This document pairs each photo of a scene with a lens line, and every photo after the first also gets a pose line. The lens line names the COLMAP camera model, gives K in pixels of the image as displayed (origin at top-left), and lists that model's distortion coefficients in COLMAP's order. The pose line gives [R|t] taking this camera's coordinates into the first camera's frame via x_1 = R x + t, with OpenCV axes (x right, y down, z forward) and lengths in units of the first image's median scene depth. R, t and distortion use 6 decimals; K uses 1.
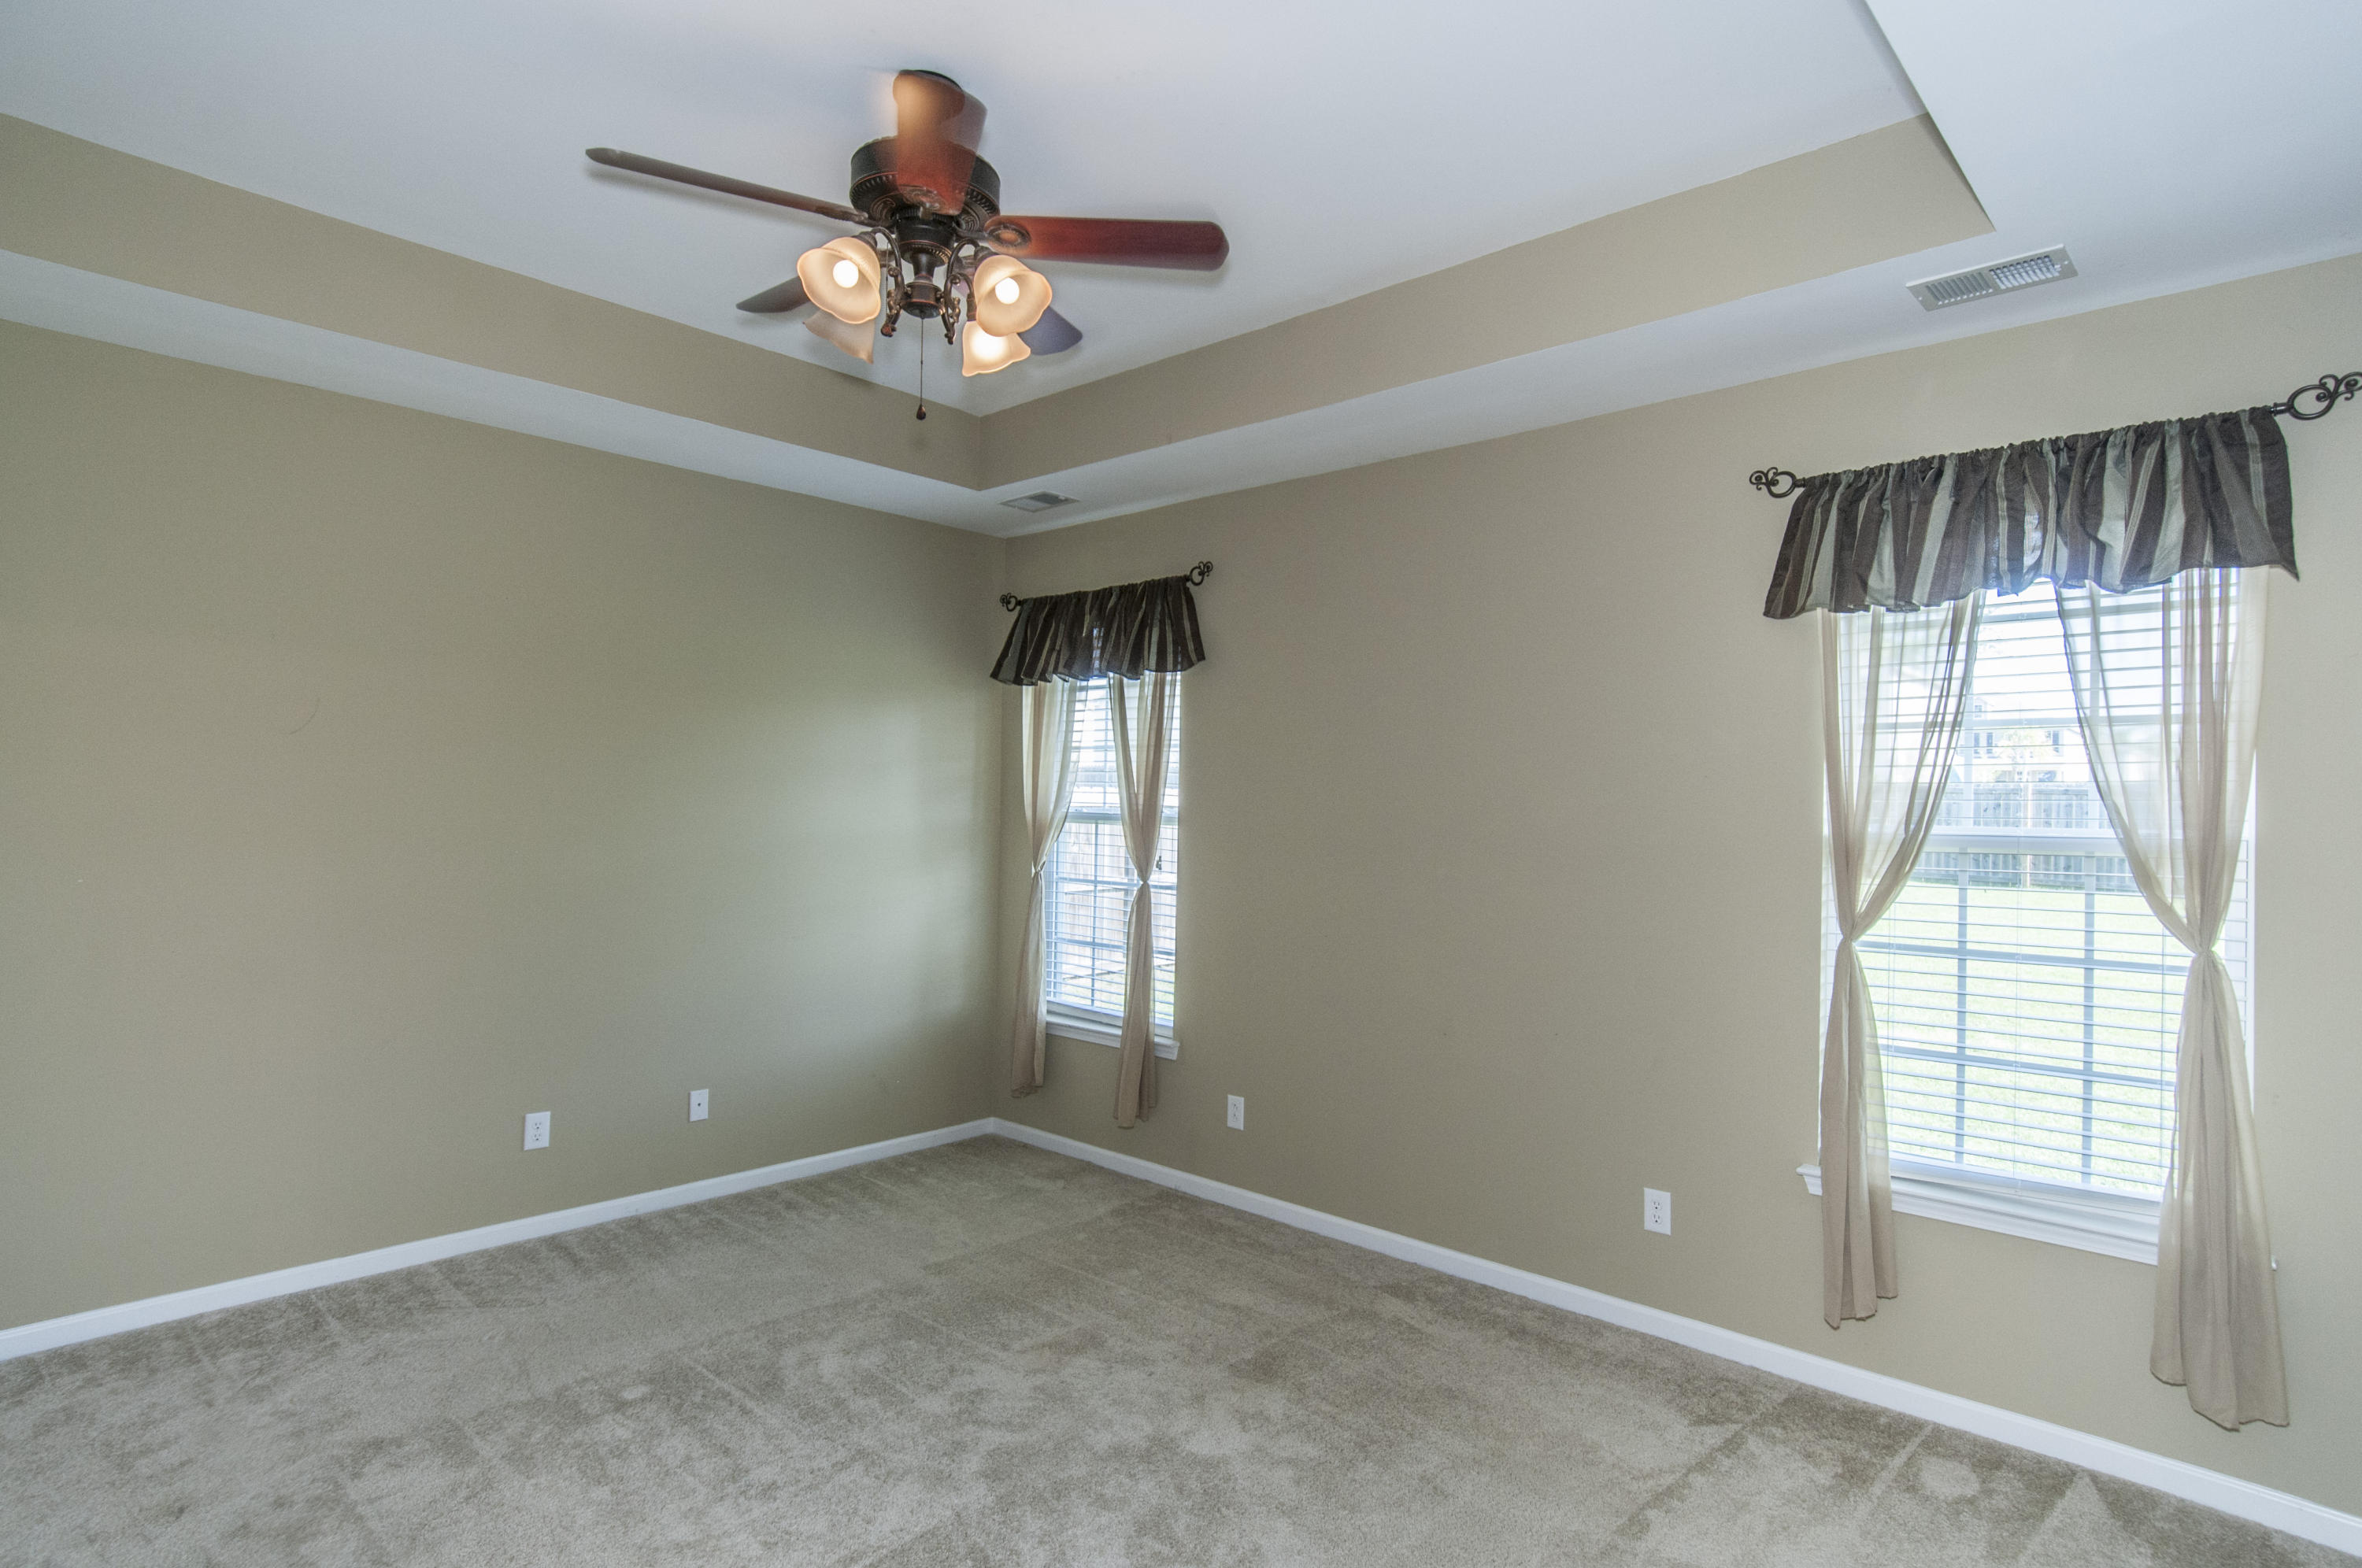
lens RADIAL K [[1226.2, 0, 1182.5], [0, 1226.2, 796.3], [0, 0, 1]] dist [0.011748, -0.008992]
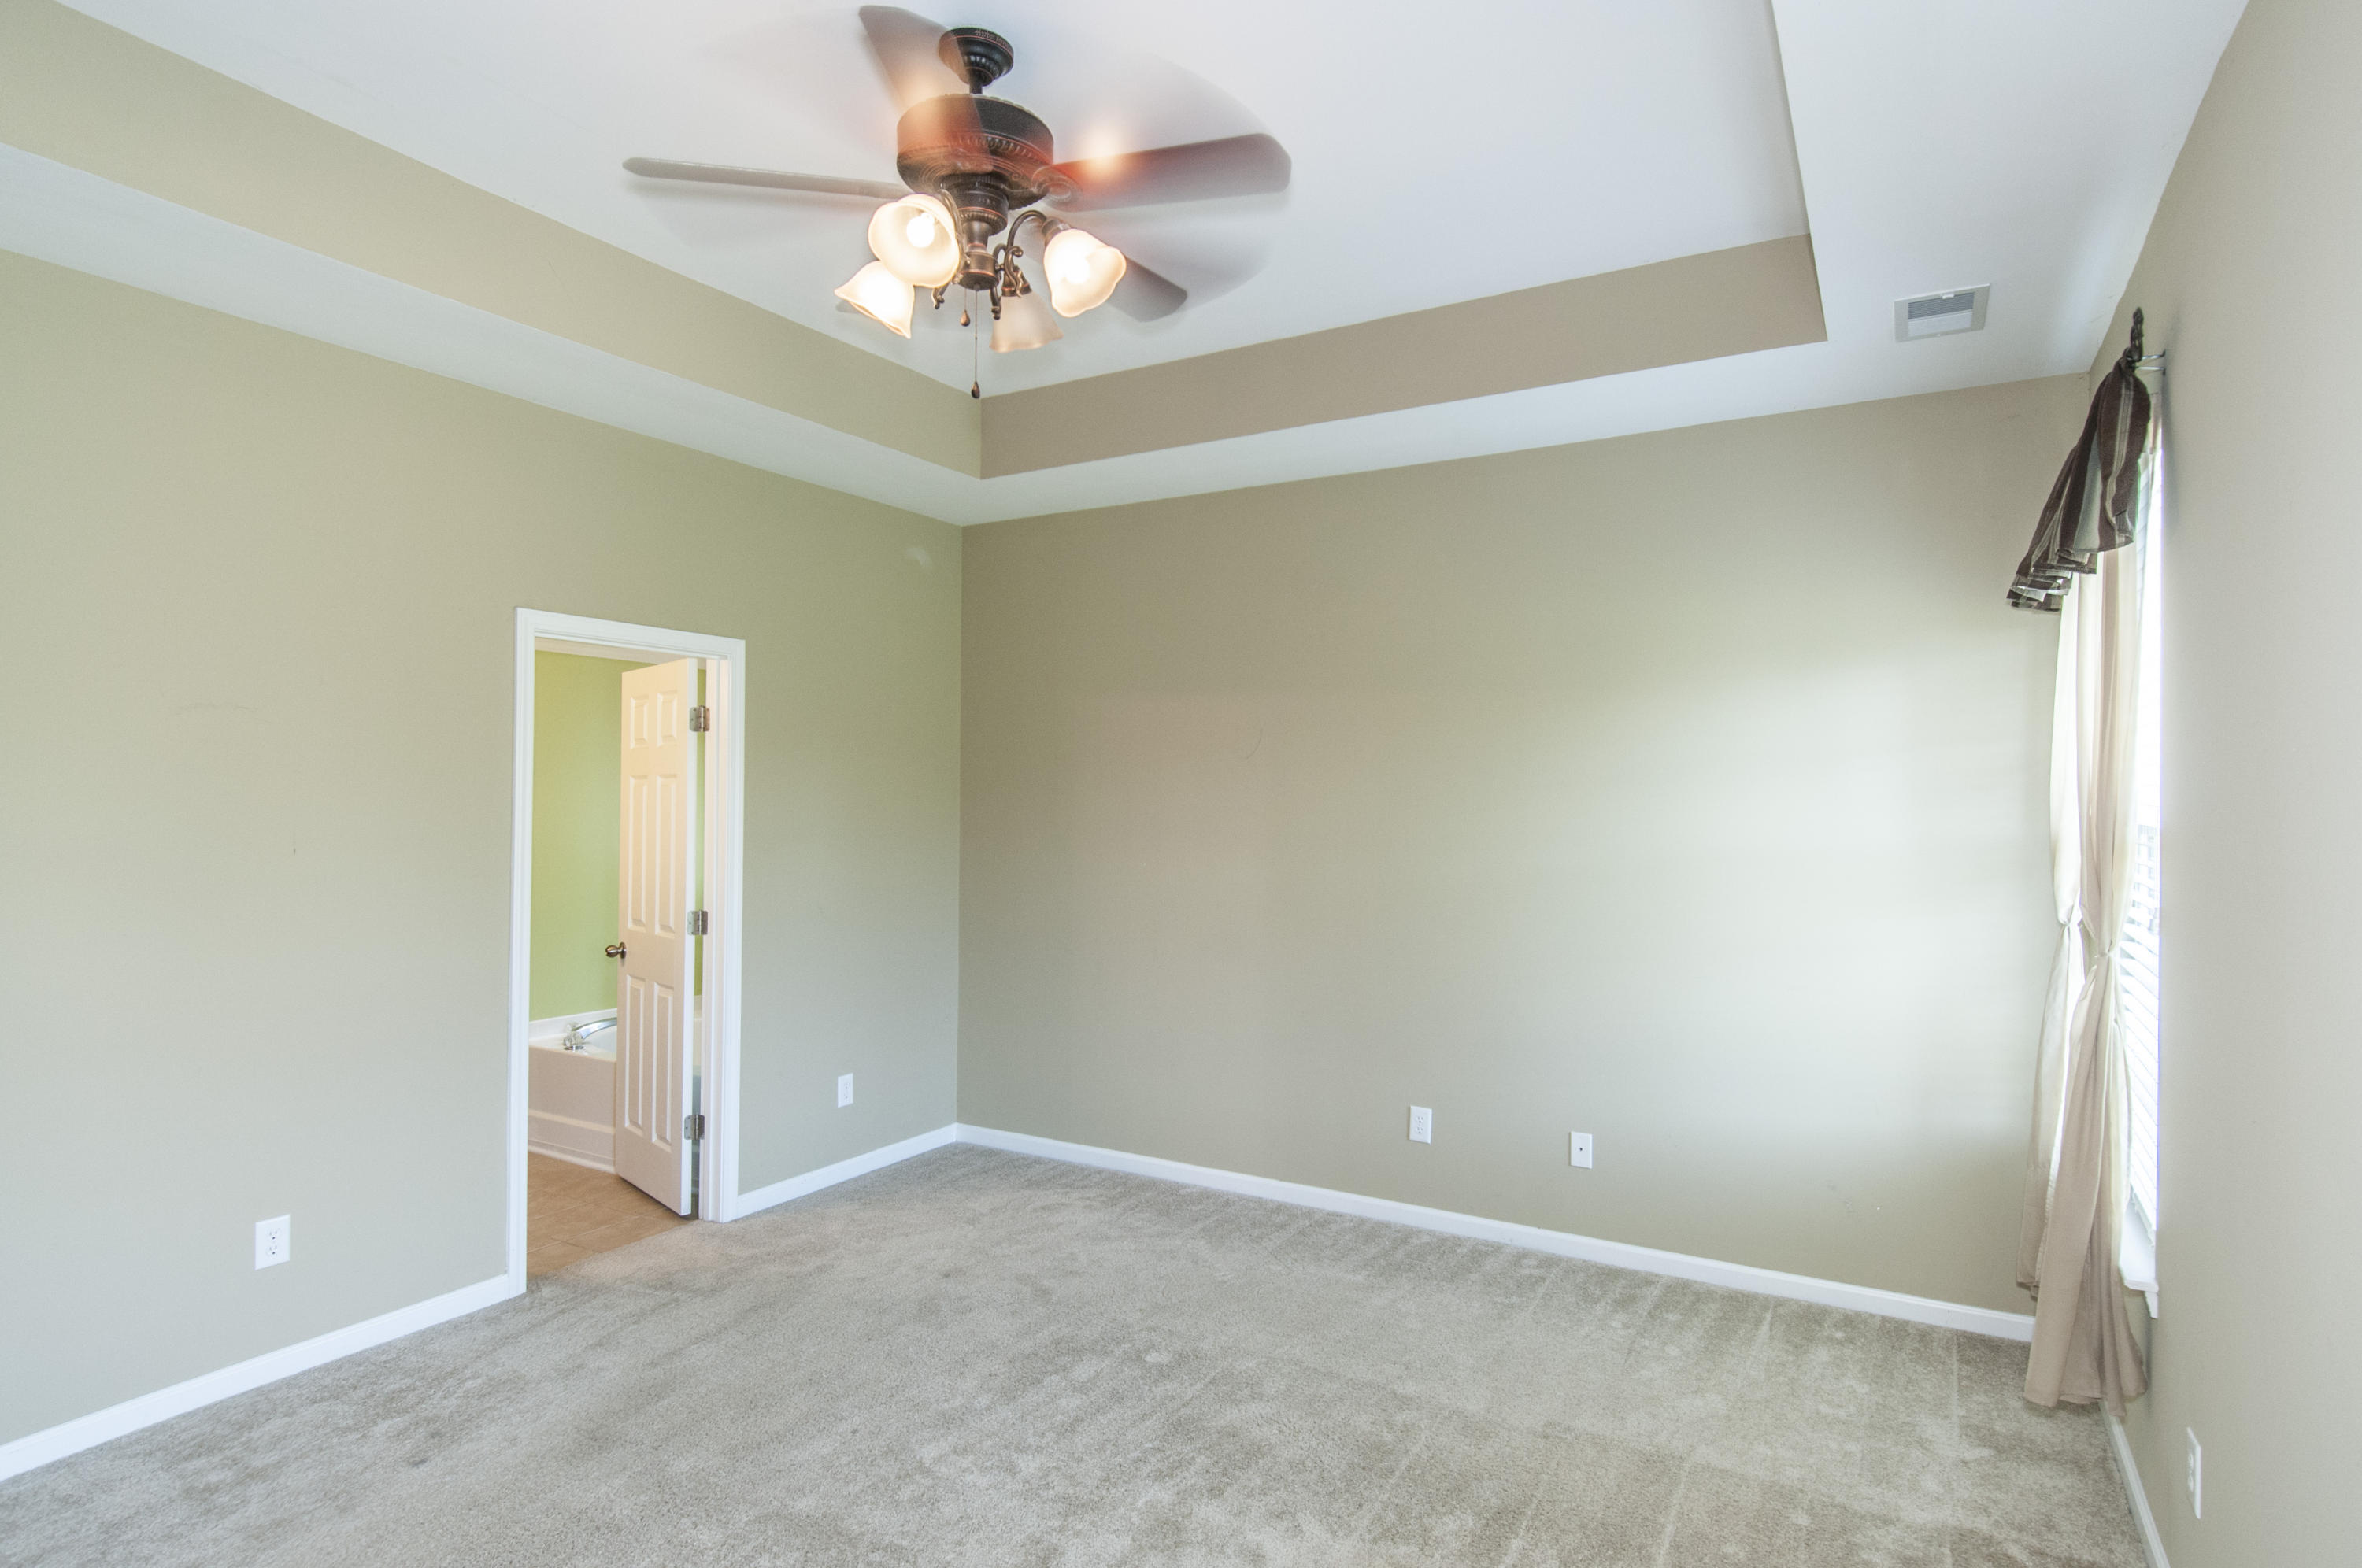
lens RADIAL K [[1226.2, 0, 1186.4], [0, 1226.2, 785.7], [0, 0, 1]] dist [0.011748, -0.008992]
pose [[0.235959, -0.022655, -0.971499, 0.473801], [0.006543, 0.999743, -0.021725, 0.006642], [0.971741, -0.001230, 0.236046, 0.596423]]
